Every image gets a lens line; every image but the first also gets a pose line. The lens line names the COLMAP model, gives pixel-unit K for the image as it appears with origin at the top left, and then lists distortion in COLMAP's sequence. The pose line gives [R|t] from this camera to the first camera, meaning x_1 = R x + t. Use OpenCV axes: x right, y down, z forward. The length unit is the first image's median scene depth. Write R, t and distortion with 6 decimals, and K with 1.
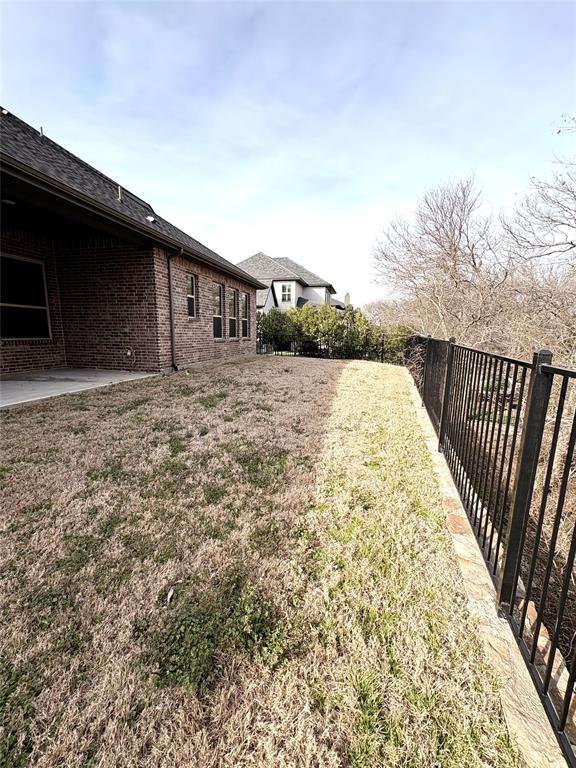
lens RADIAL K [[306.1, 0, 288.0], [0, 306.1, 384.0], [0, 0, 1]] dist [0.002824, 0.000310]
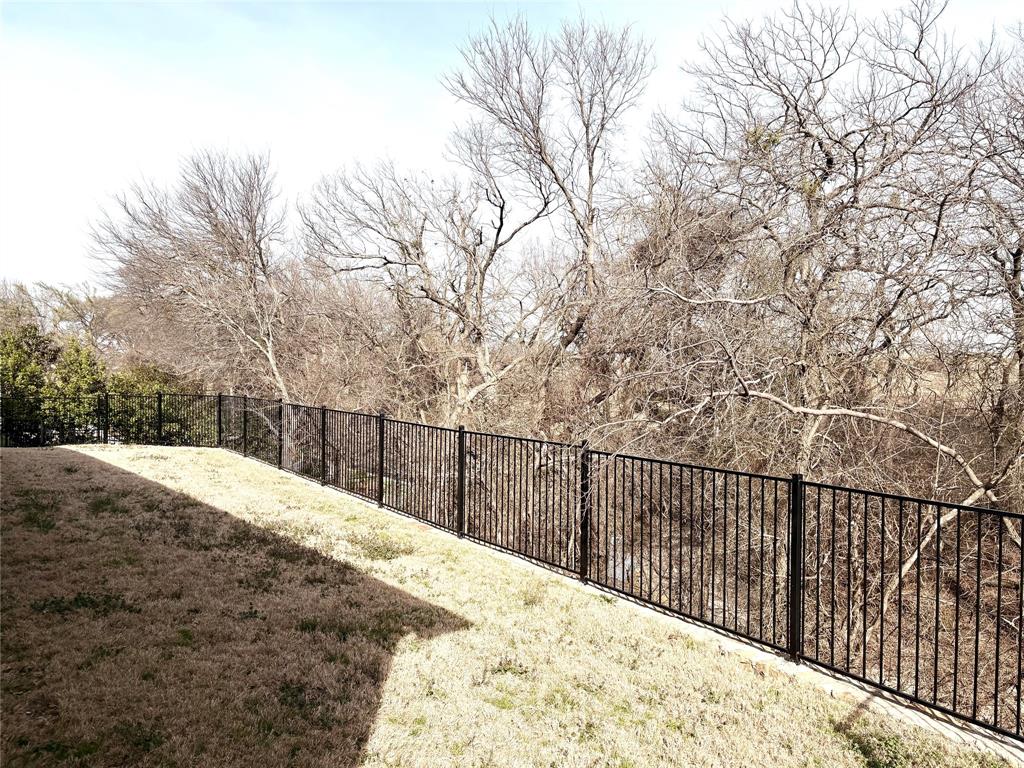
lens RADIAL K [[775.5, 0, 512.0], [0, 775.5, 384.0], [0, 0, 1]] dist [0.048999, -0.005413]
pose [[0.607514, -0.017013, 0.794127, -0.663388], [0.132638, 0.987906, -0.080305, 0.021131], [-0.783156, 0.154117, 0.602424, -0.535329]]
